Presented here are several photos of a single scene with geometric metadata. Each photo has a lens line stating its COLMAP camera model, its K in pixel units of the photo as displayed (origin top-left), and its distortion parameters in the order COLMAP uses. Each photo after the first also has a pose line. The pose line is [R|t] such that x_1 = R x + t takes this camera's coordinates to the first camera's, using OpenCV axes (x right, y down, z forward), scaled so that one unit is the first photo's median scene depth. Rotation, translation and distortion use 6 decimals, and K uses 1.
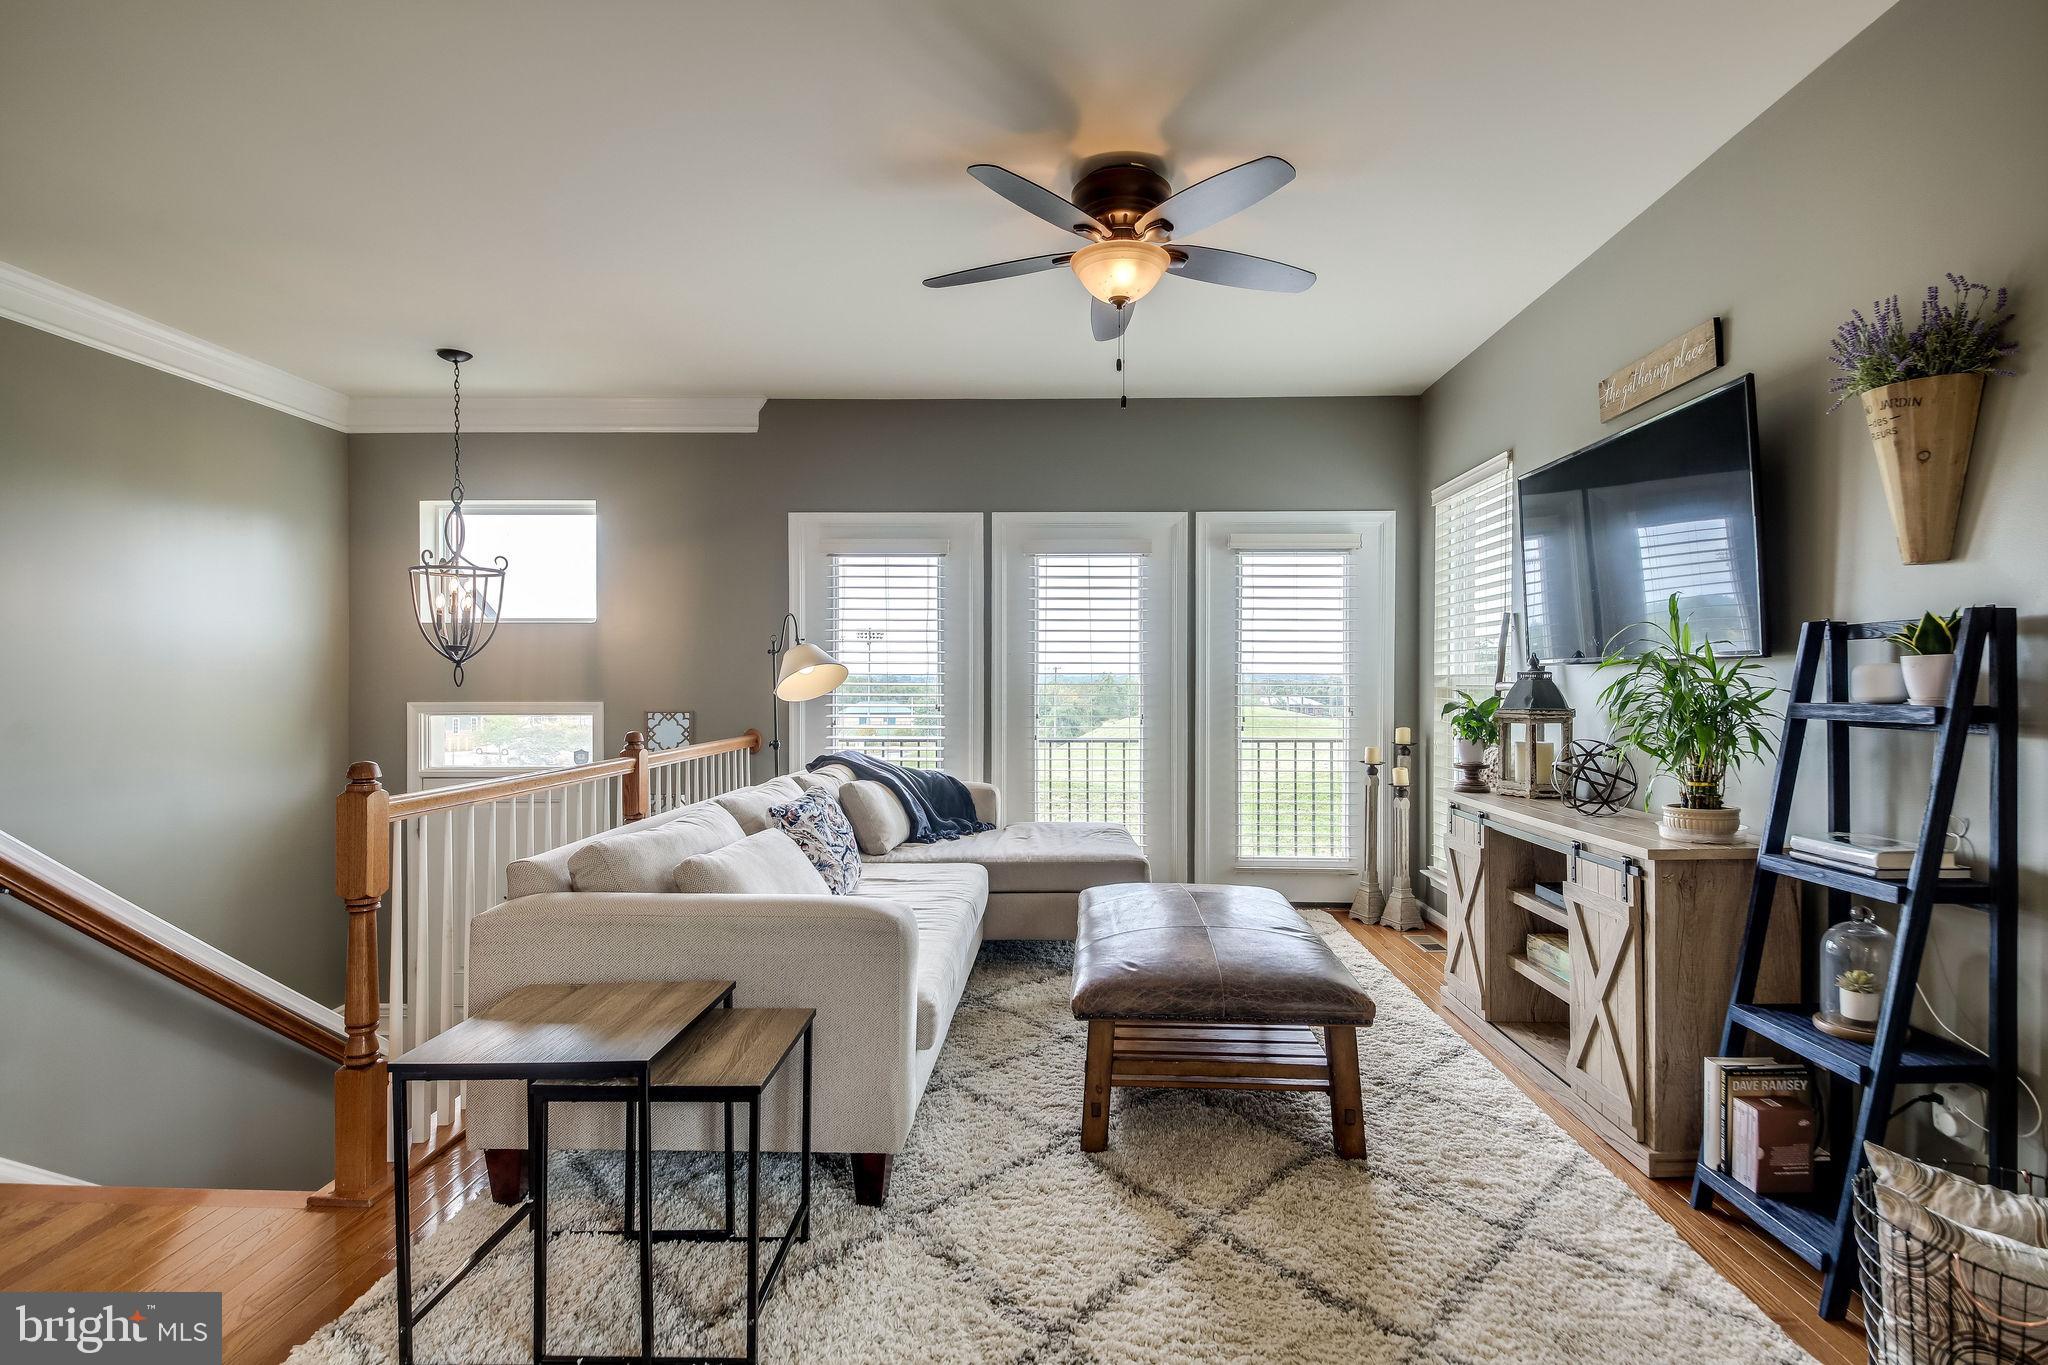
lens RADIAL K [[986.5, 0, 1043.2], [0, 986.5, 688.0], [0, 0, 1]] dist [0.014732, -0.003554]
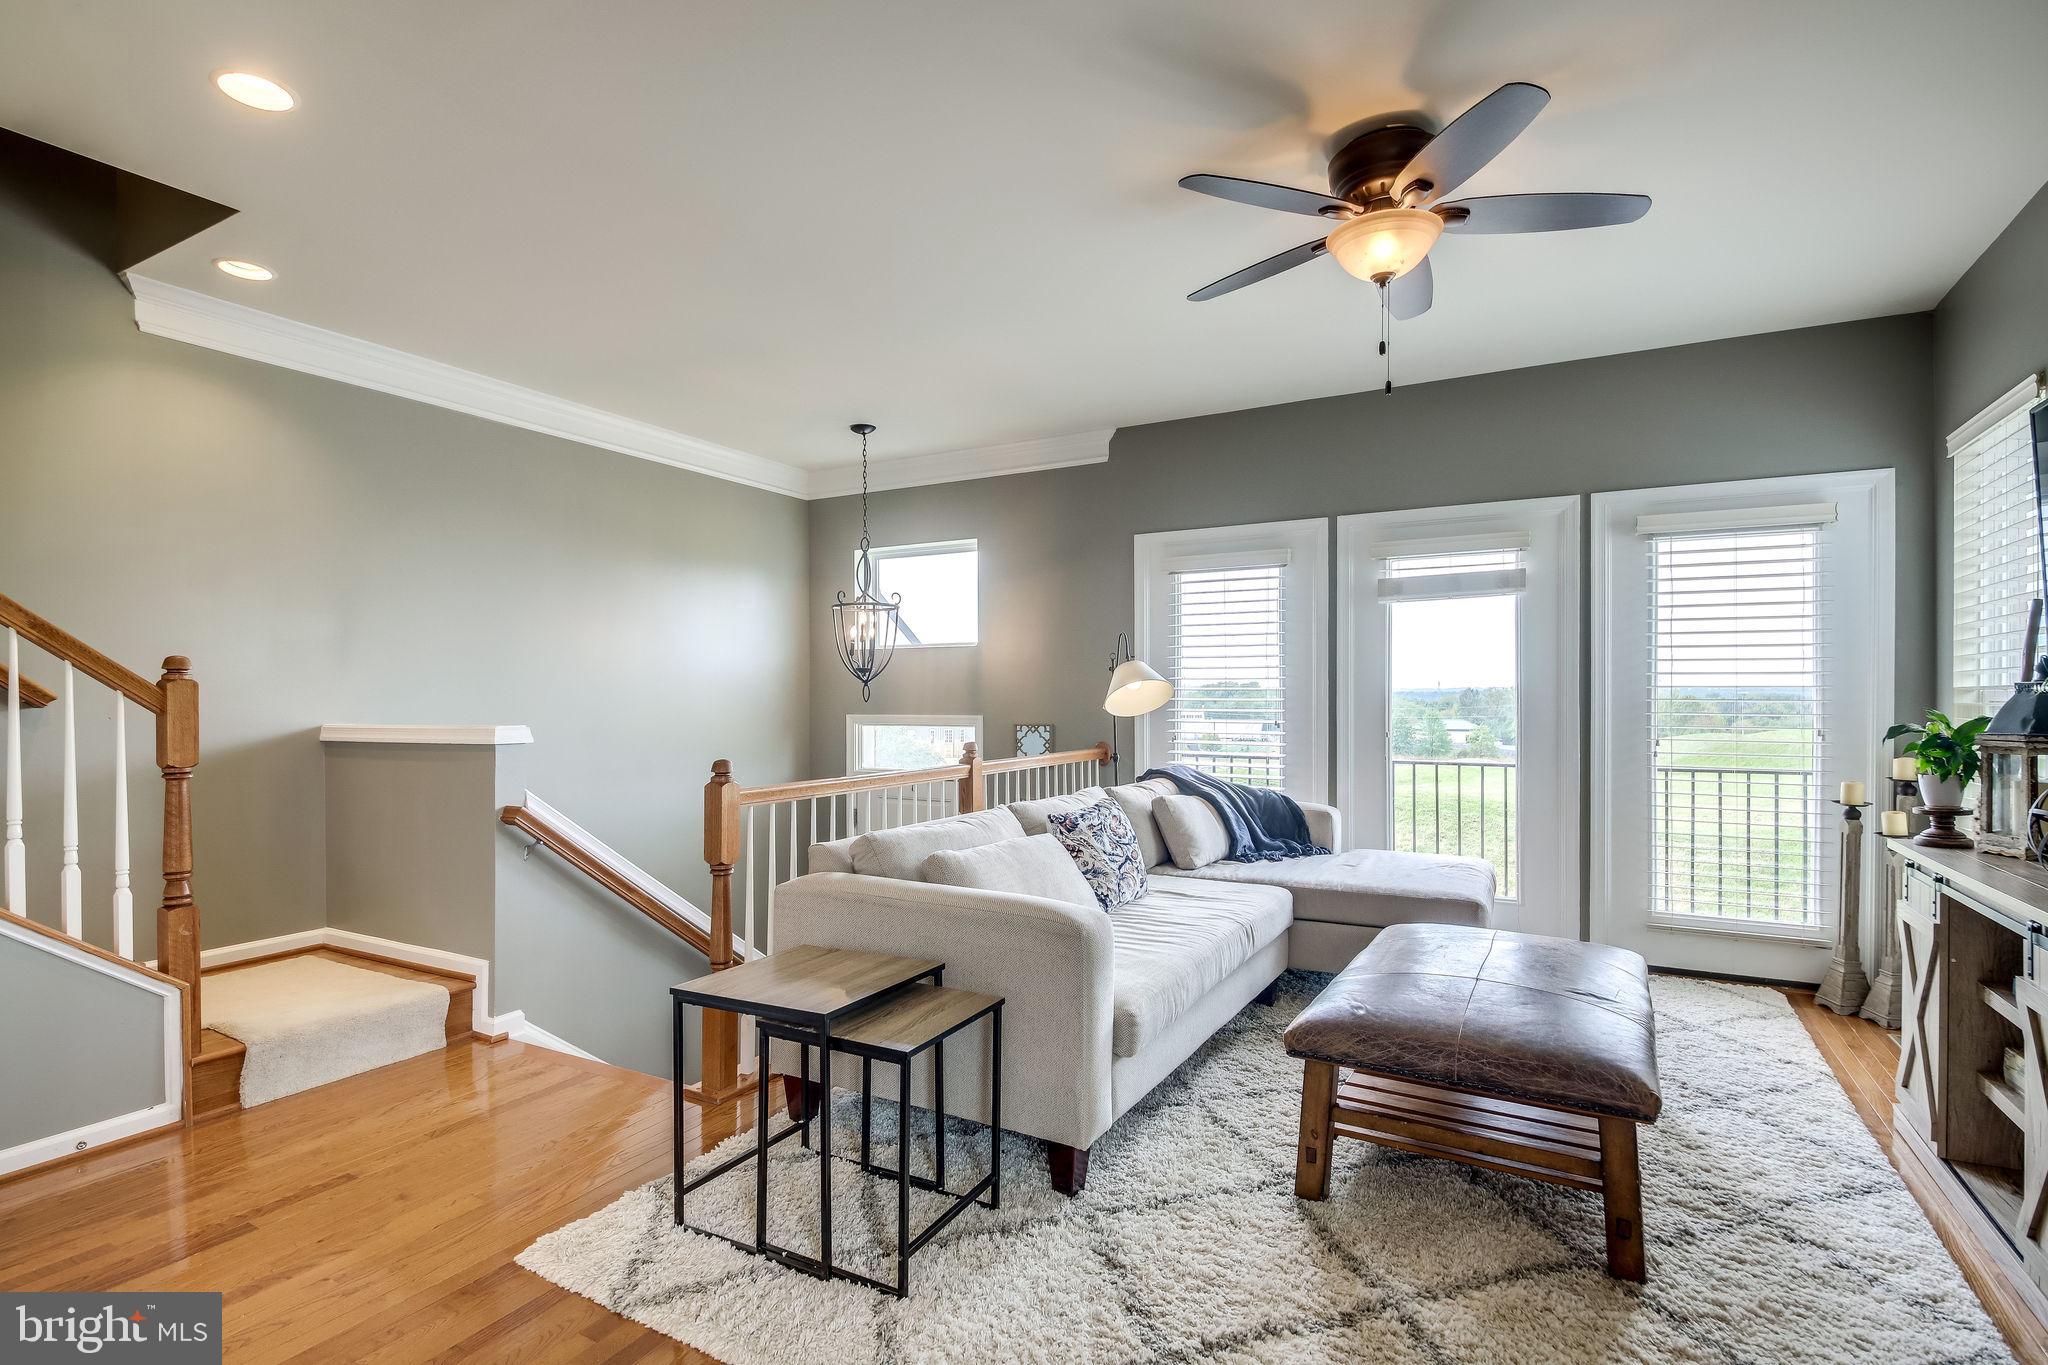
lens RADIAL K [[991.4, 0, 994.2], [0, 991.4, 700.9], [0, 0, 1]] dist [-0.002879, -0.010657]
pose [[0.873981, -0.000013, -0.485961, 0.169027], [-0.001794, 0.999993, -0.003251, 0.001219], [0.485958, 0.003713, 0.873974, 0.026172]]
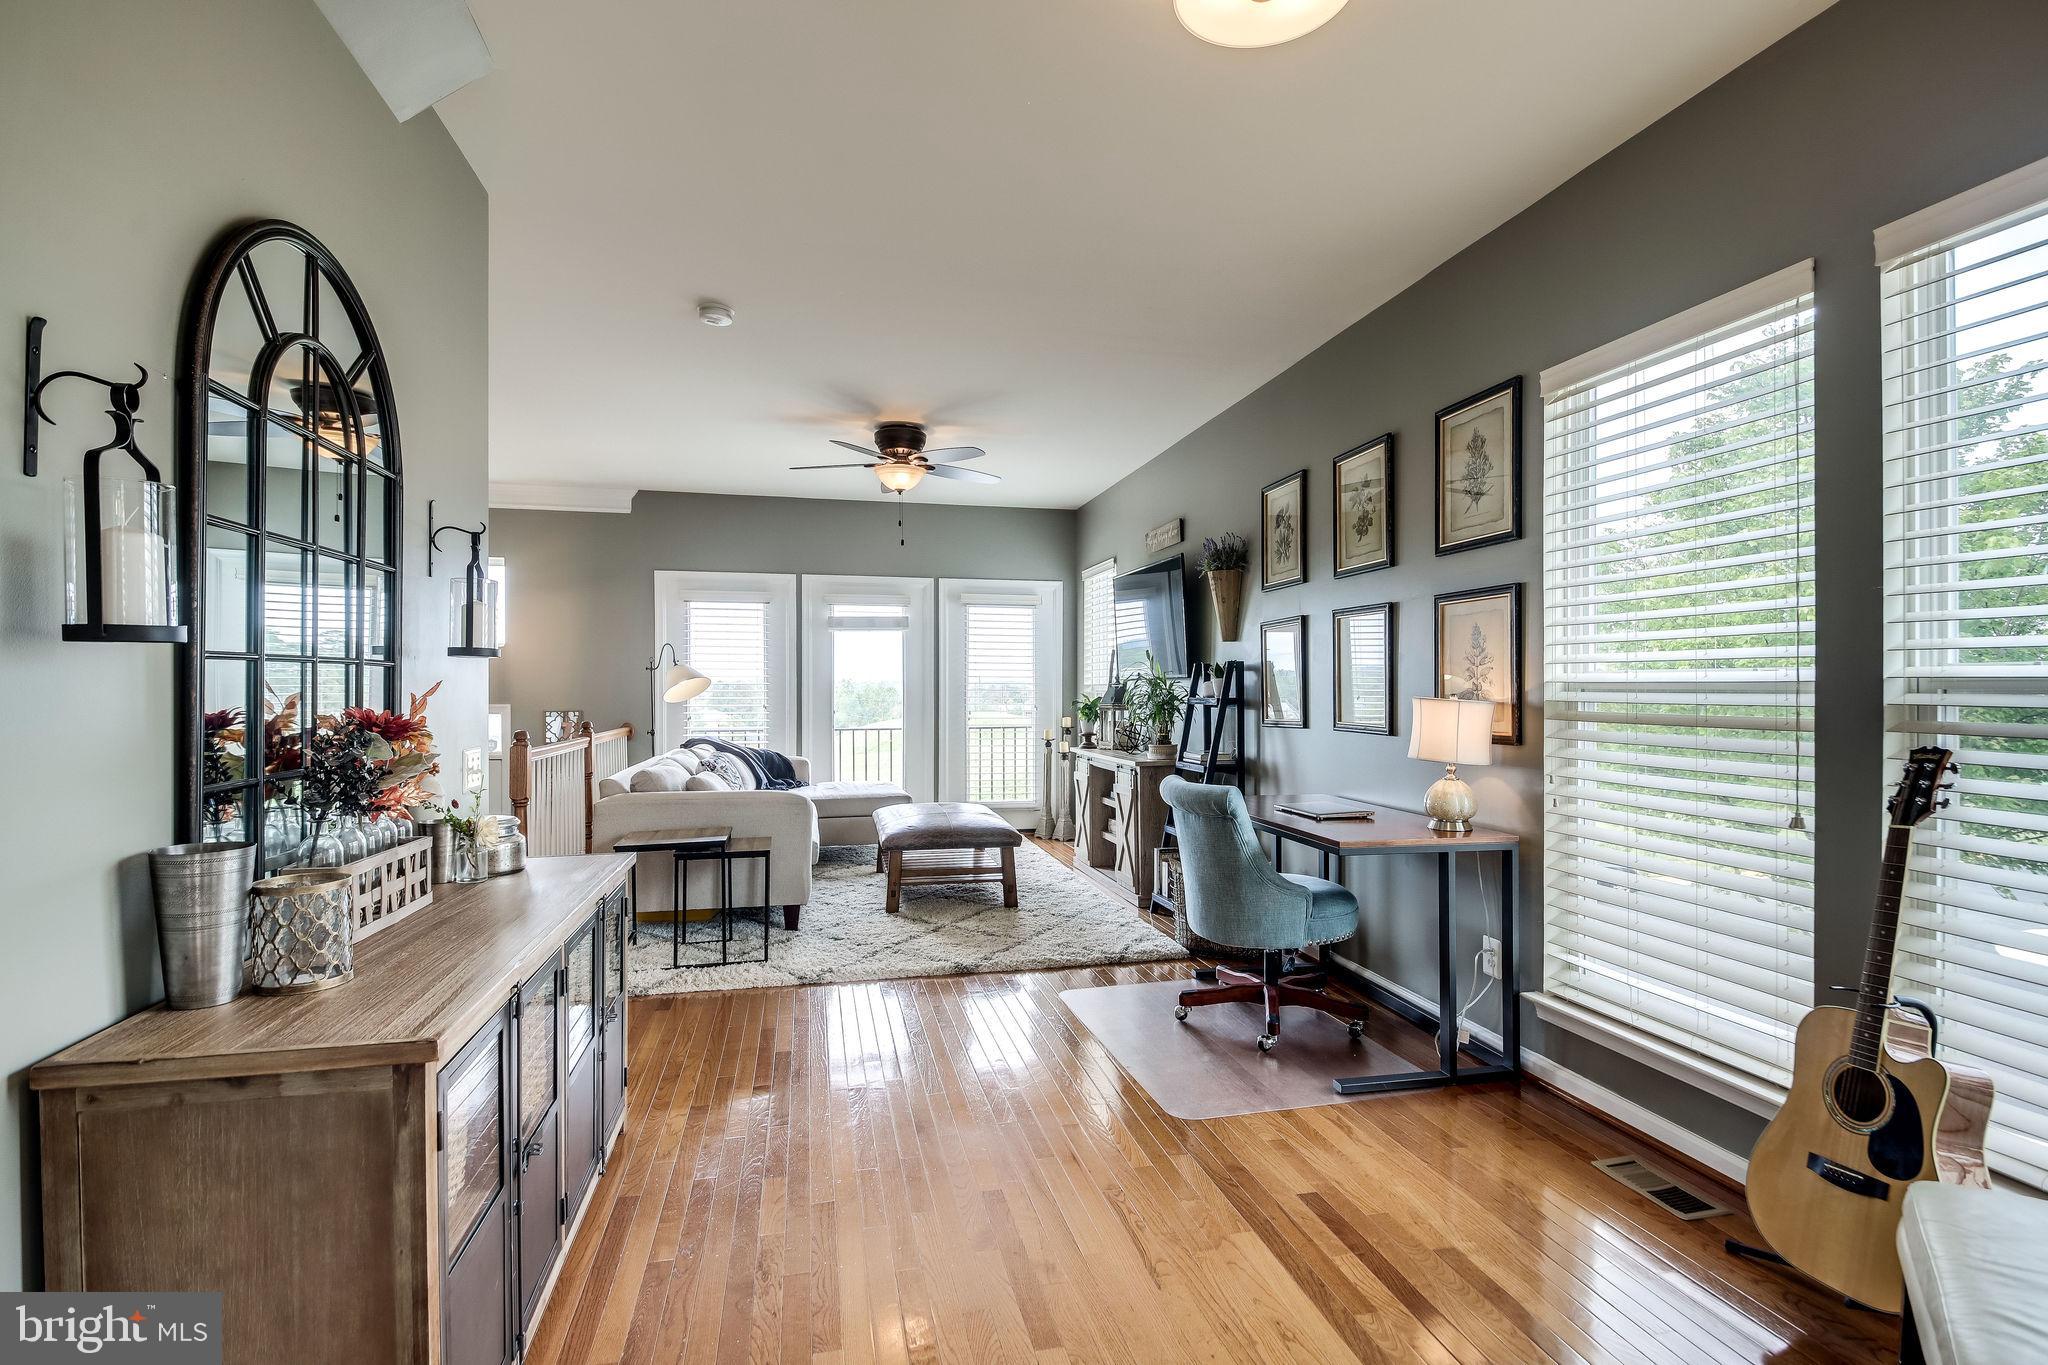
lens RADIAL K [[991.4, 0, 1059.5], [0, 991.4, 692.4], [0, 0, 1]] dist [-0.002879, -0.010657]
pose [[0.962158, -0.002337, 0.272481, -0.121006], [0.003007, 0.999993, -0.002043, 0.003960], [-0.272475, 0.002785, 0.962159, -0.758471]]
